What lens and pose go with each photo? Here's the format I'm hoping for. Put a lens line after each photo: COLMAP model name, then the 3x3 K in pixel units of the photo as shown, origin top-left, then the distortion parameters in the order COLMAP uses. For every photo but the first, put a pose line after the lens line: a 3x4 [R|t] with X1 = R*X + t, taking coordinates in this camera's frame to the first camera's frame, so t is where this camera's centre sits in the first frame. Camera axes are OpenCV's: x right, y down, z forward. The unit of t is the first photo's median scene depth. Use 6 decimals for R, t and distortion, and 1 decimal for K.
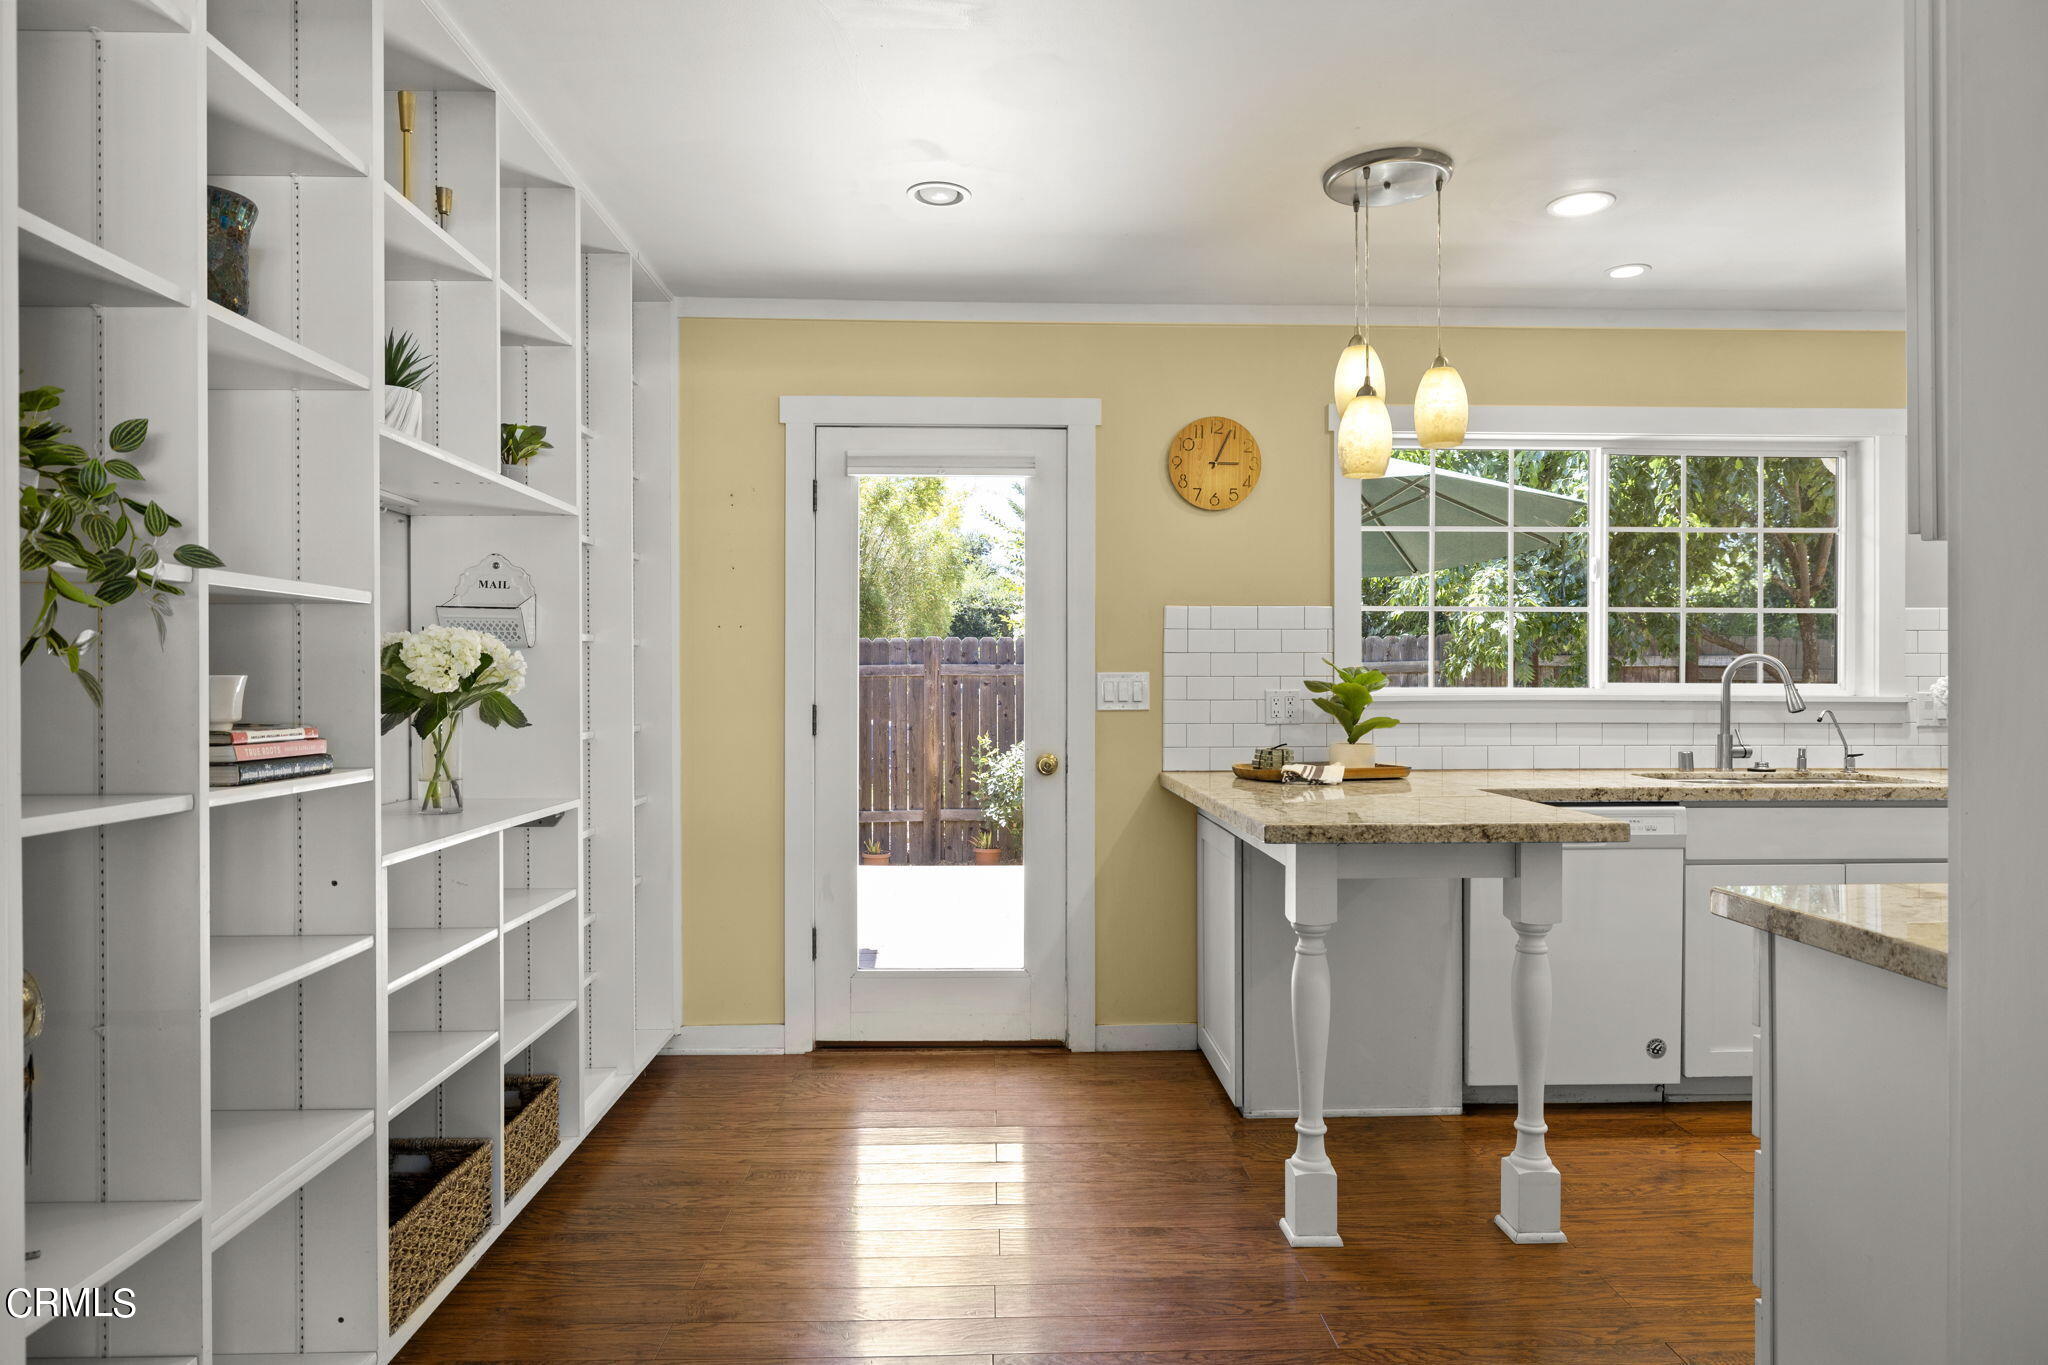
lens RADIAL K [[1232.0, 0, 1014.4], [0, 1232.0, 686.8], [0, 0, 1]] dist [-0.002421, 0.000091]
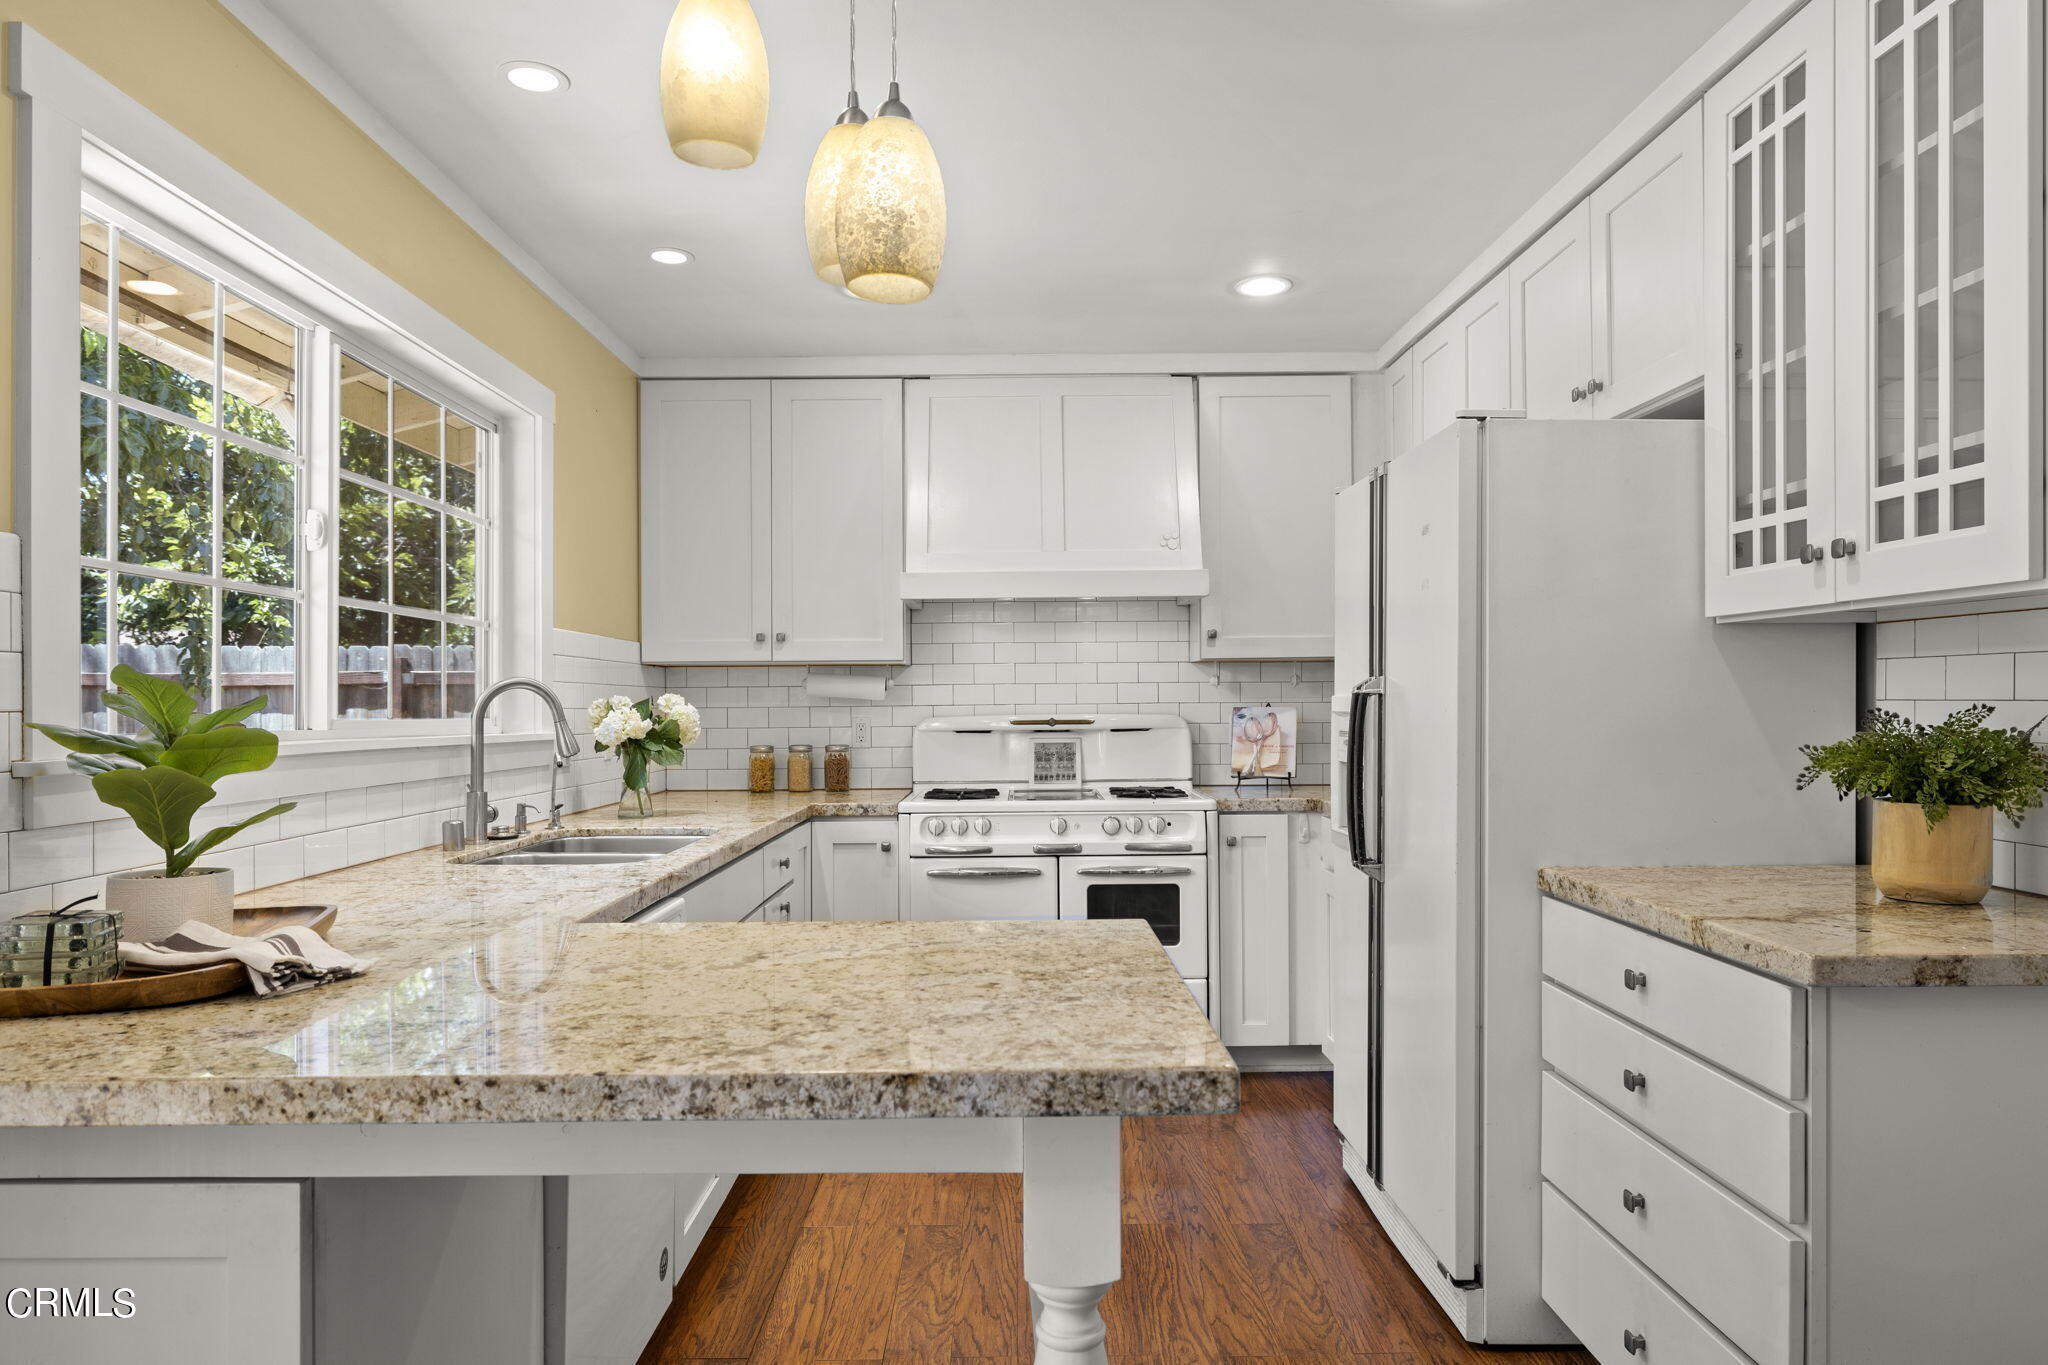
lens RADIAL K [[1279.0, 0, 1011.9], [0, 1279.0, 702.1], [0, 0, 1]] dist [-0.005585, -0.001520]
pose [[0.017459, 0.003096, 0.999843, -0.148539], [0.008751, 0.999956, -0.003249, -0.007534], [-0.999809, 0.008807, 0.017431, 0.683519]]
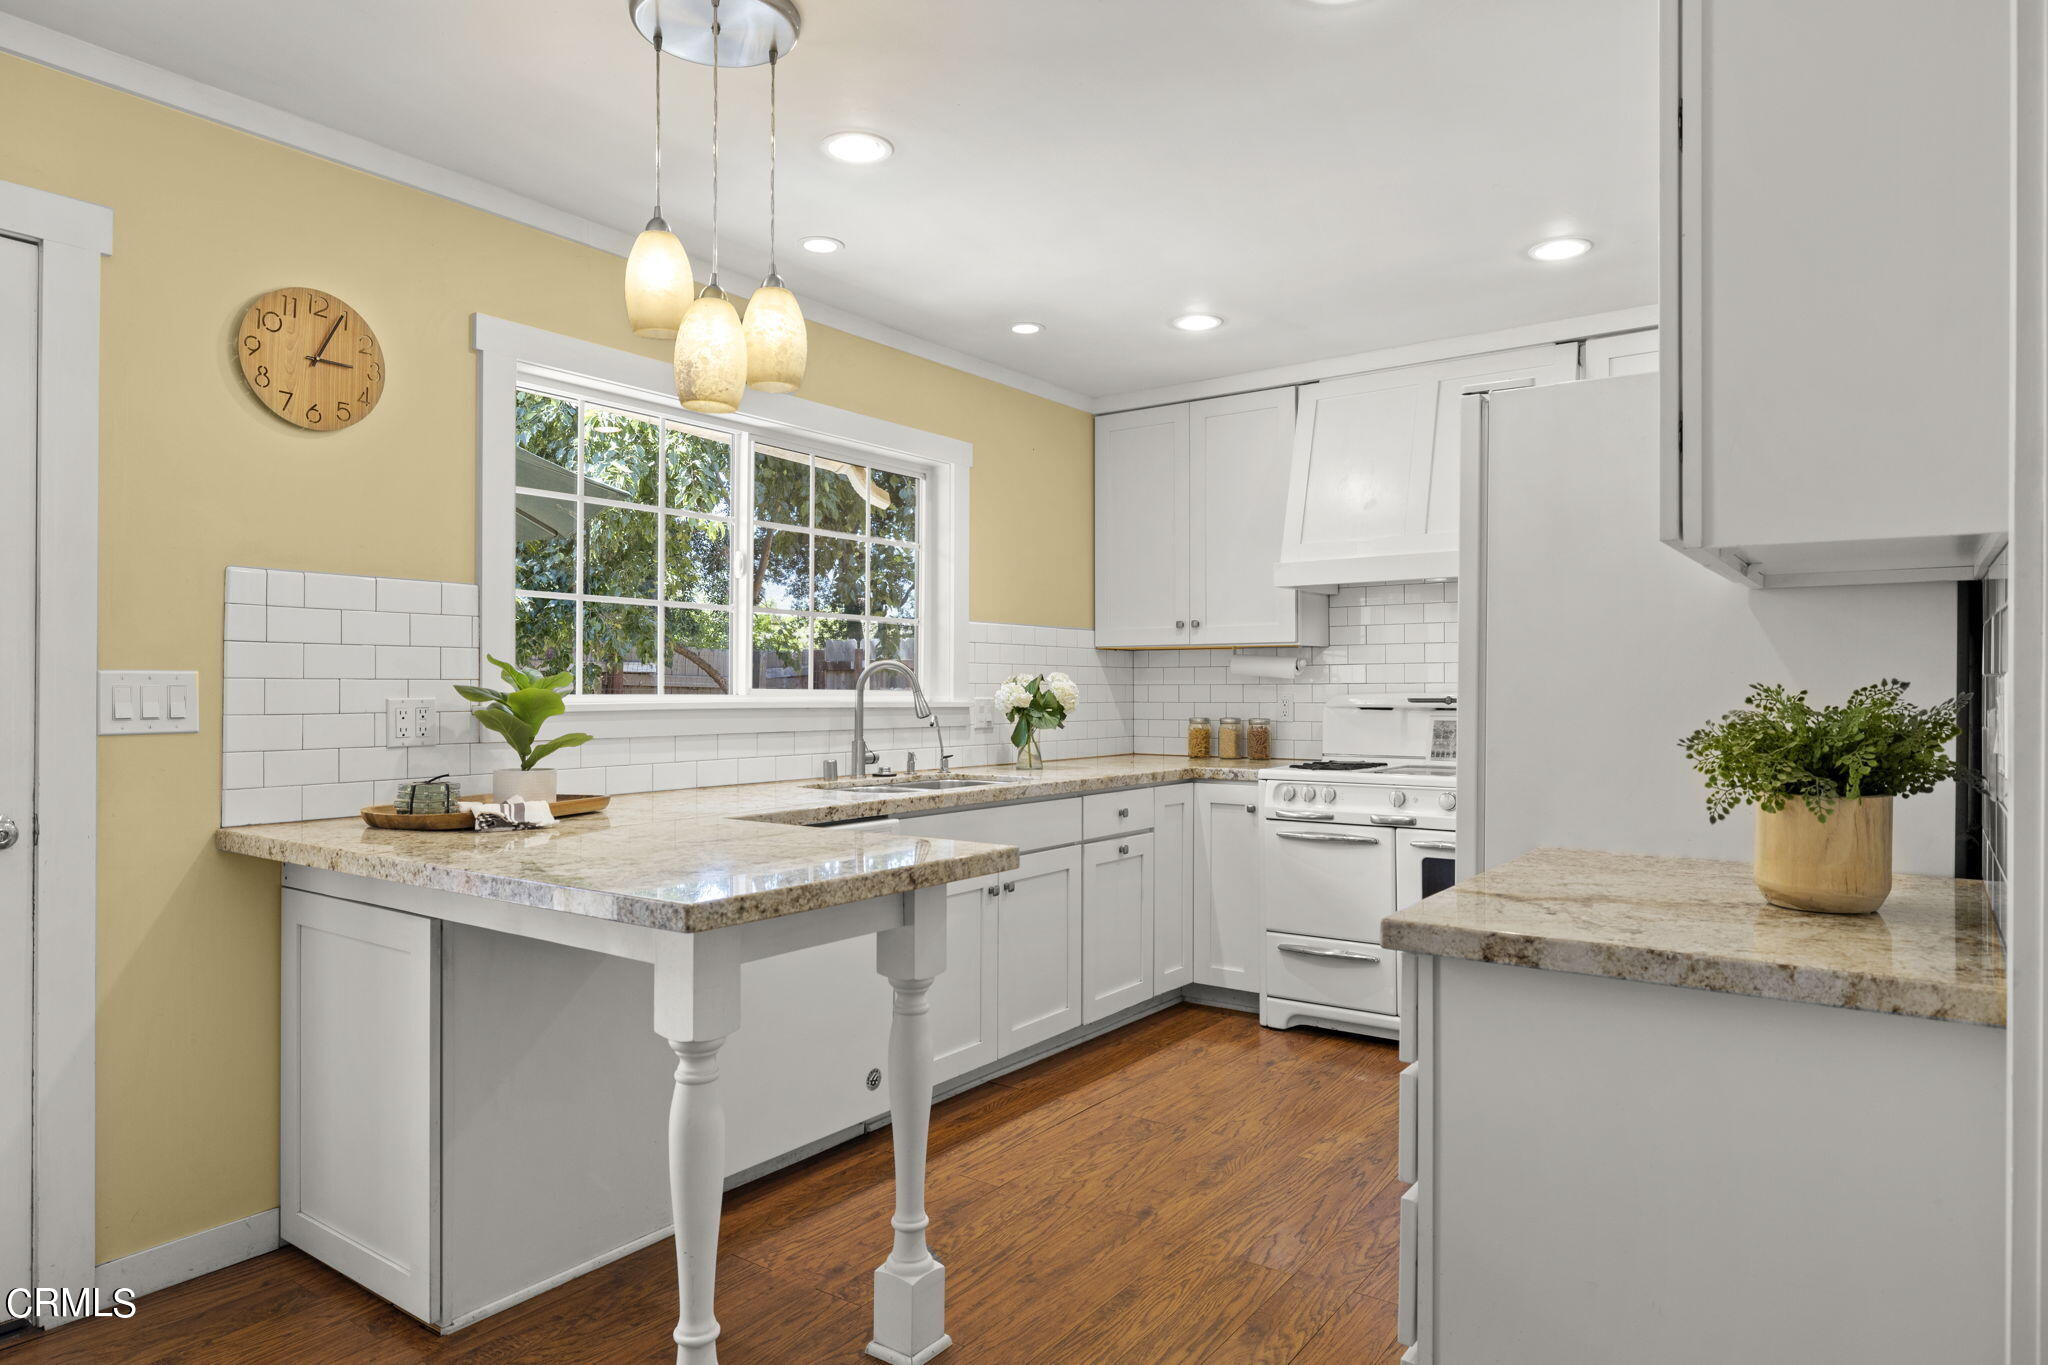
lens RADIAL K [[1232.0, 0, 1014.4], [0, 1232.0, 686.8], [0, 0, 1]] dist [-0.002421, 0.000091]
pose [[0.609604, 0.002816, 0.792701, -0.135190], [0.000726, 0.999991, -0.004110, -0.000940], [-0.792706, 0.003081, 0.609596, 0.294836]]
